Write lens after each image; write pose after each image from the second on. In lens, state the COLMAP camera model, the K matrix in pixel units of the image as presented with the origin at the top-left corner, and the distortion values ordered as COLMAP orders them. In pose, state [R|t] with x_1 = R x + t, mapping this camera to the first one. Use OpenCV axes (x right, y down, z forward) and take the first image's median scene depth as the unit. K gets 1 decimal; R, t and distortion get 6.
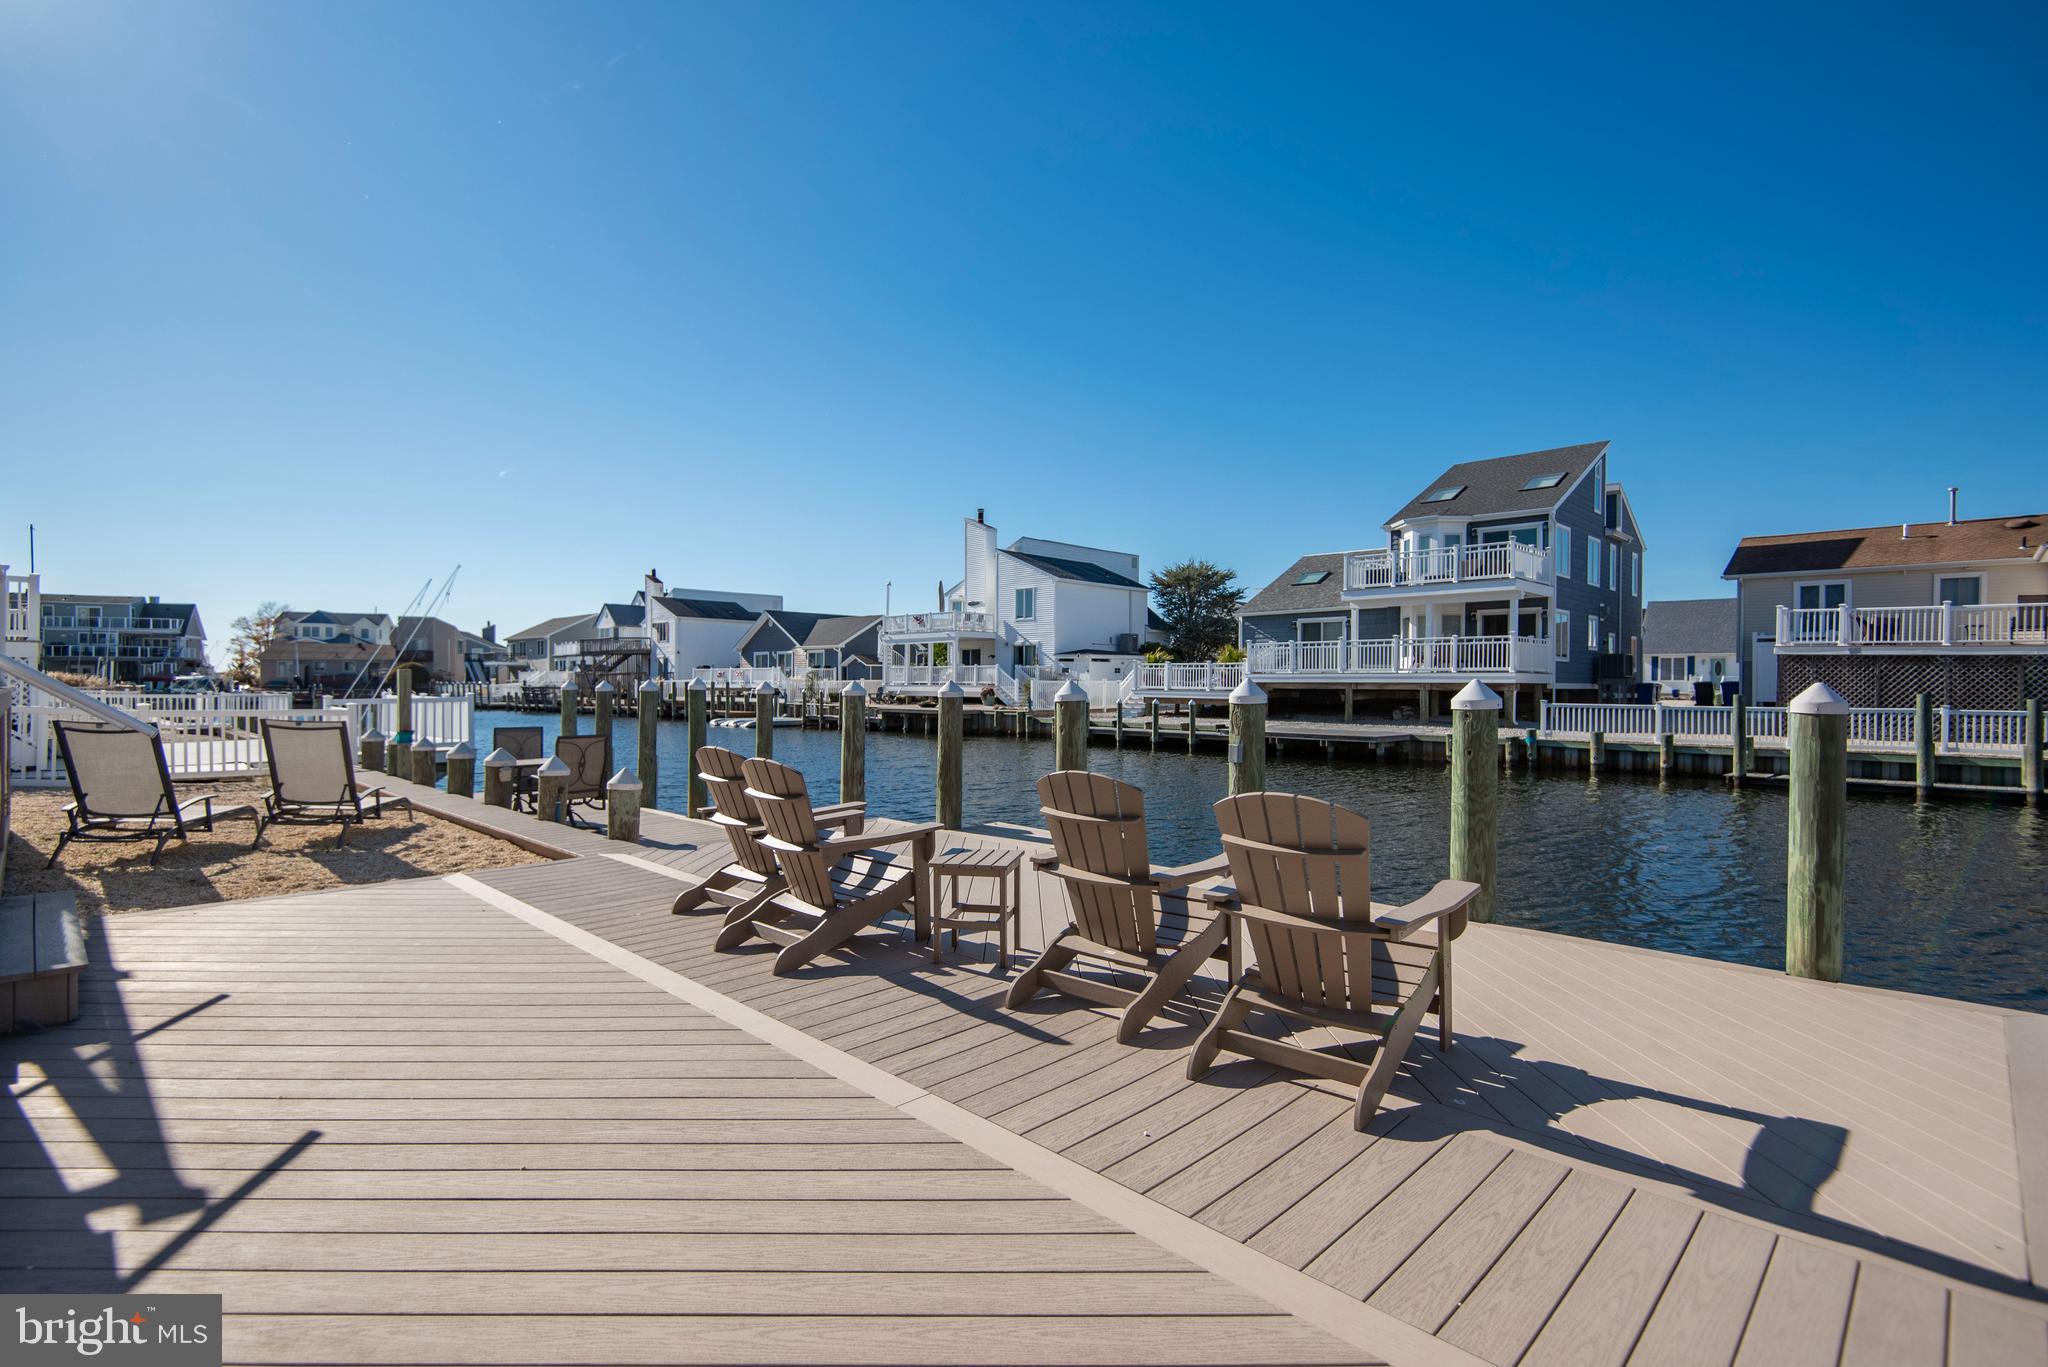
lens RADIAL K [[956.8, 0, 1011.1], [0, 956.8, 683.2], [0, 0, 1]] dist [0.015608, -0.017877]
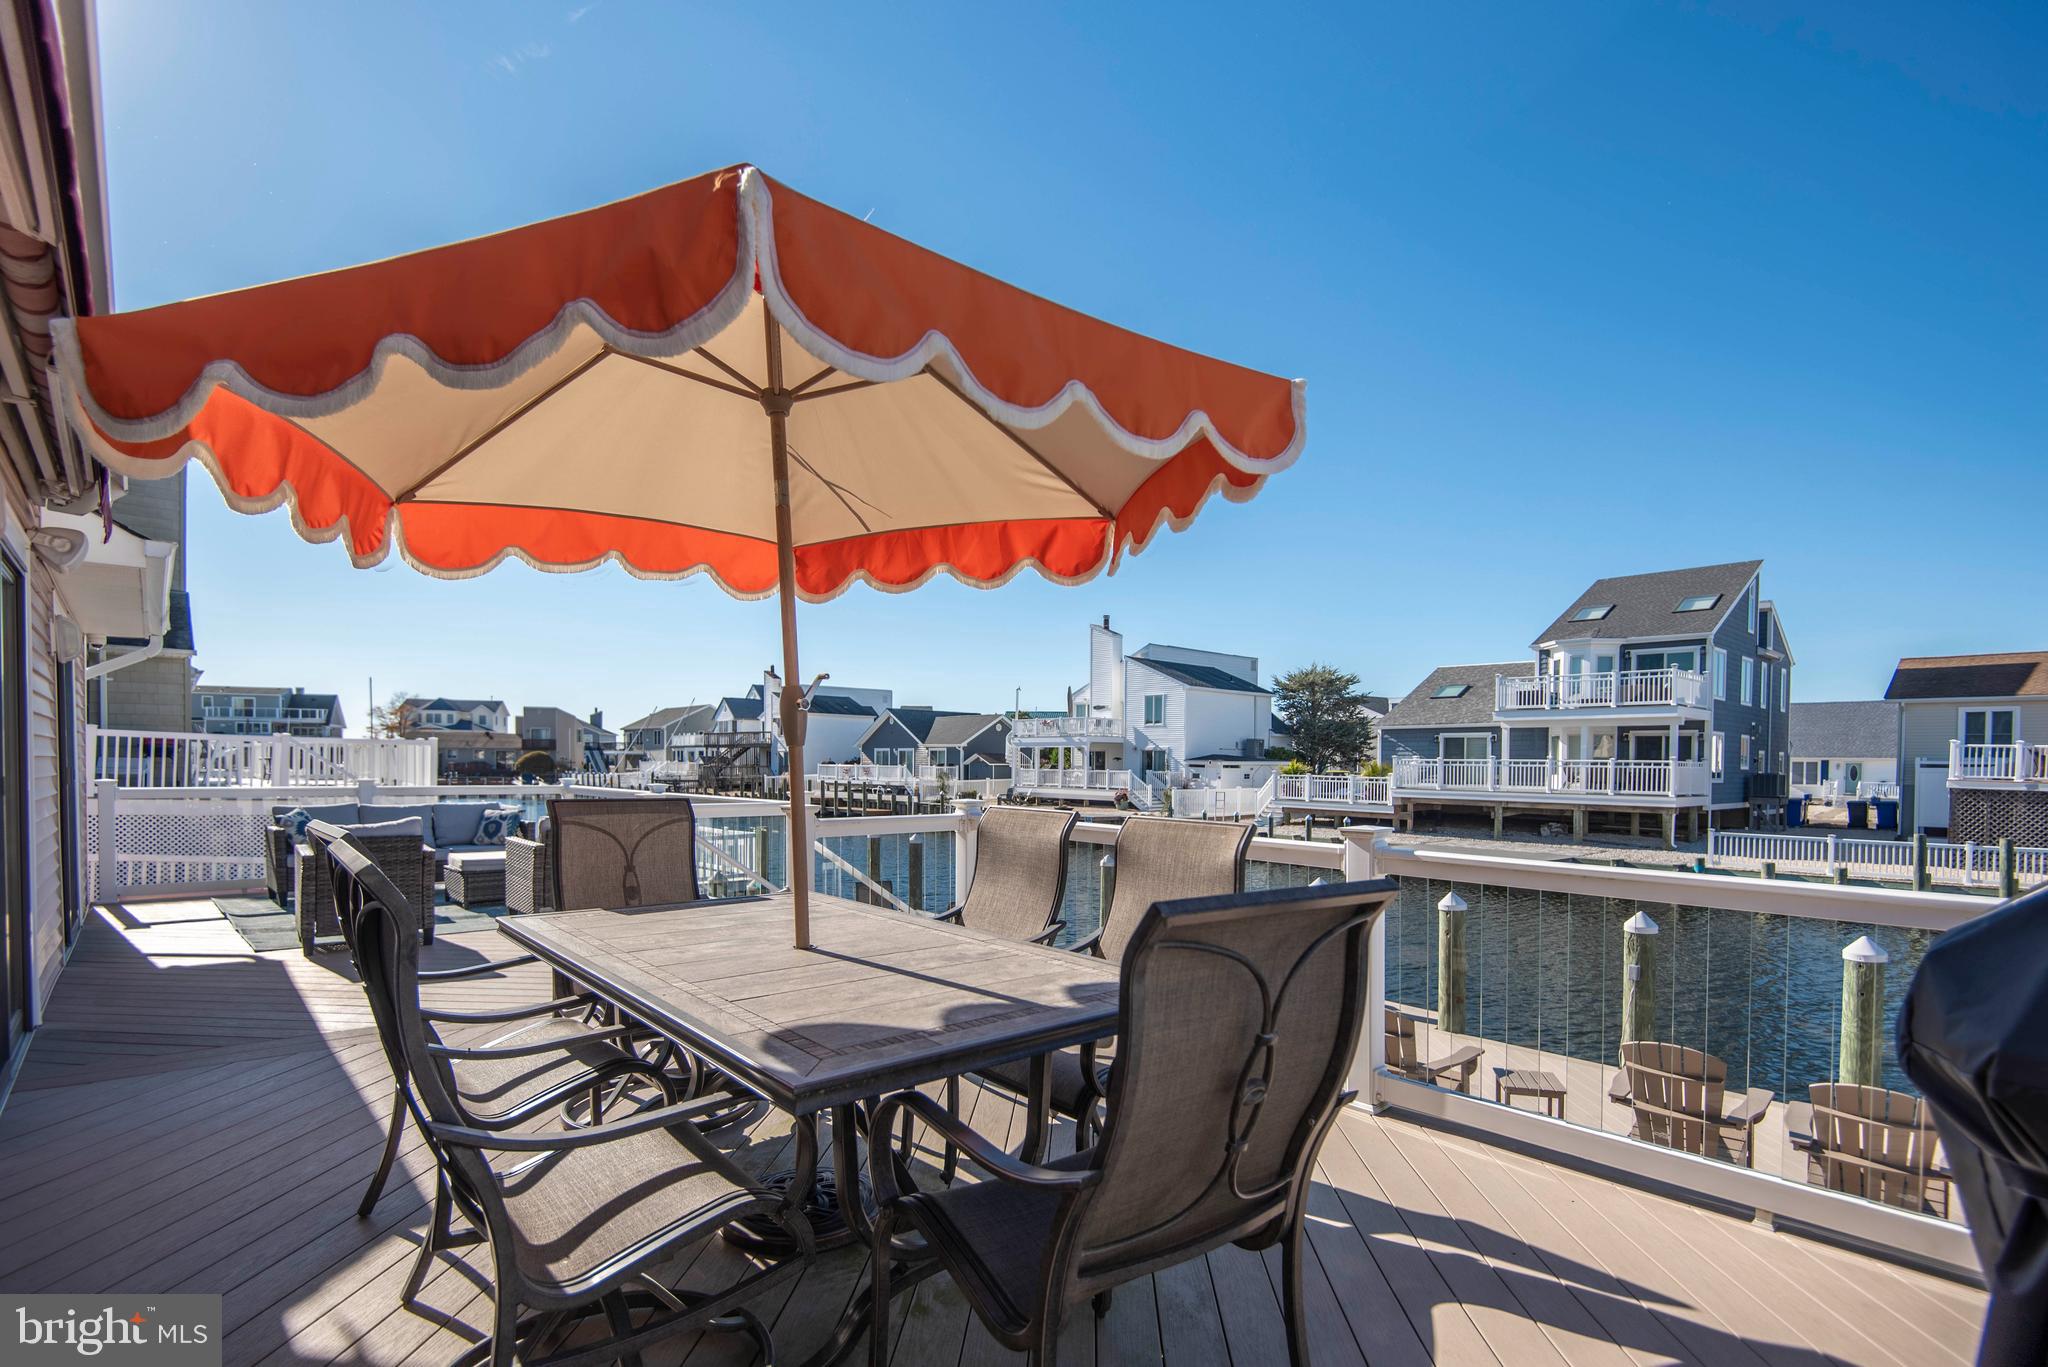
lens RADIAL K [[961.0, 0, 1009.1], [0, 961.0, 777.9], [0, 0, 1]] dist [0.004080, -0.009460]
pose [[0.997862, 0.005029, -0.065167, -0.073288], [-0.003756, 0.999800, 0.019648, -0.029590], [0.065252, -0.019361, 0.997681, -0.045365]]
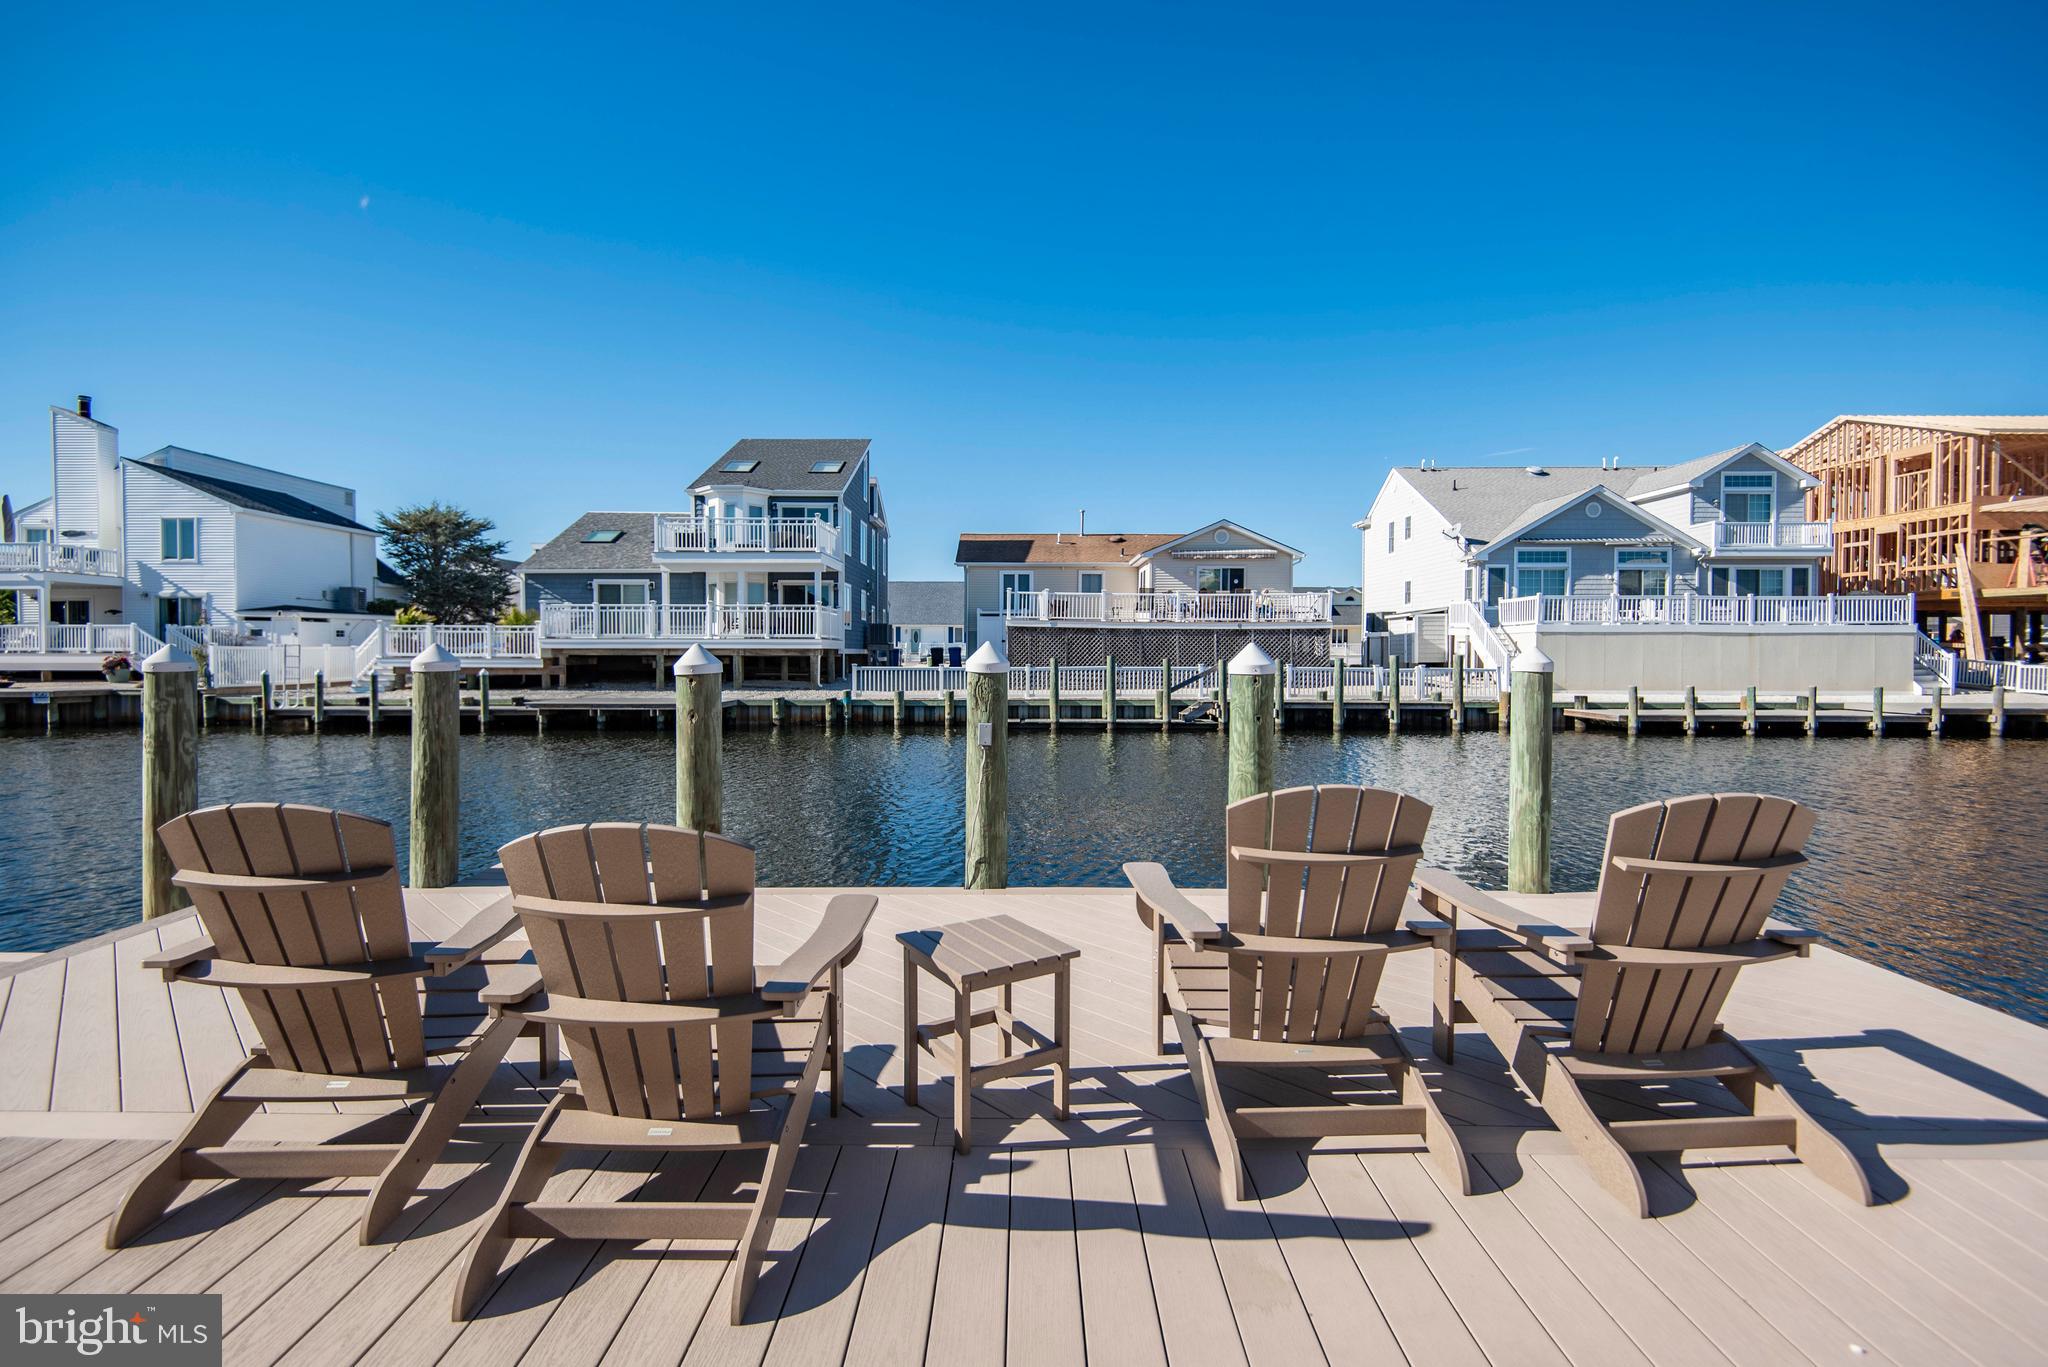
lens RADIAL K [[933.7, 0, 997.6], [0, 933.7, 665.7], [0, 0, 1]] dist [0.031566, -0.019246]
pose [[0.713644, -0.014551, 0.700358, -0.045522], [0.002242, 0.999827, 0.018489, 0.000047], [-0.700505, -0.011625, 0.713553, 0.061800]]
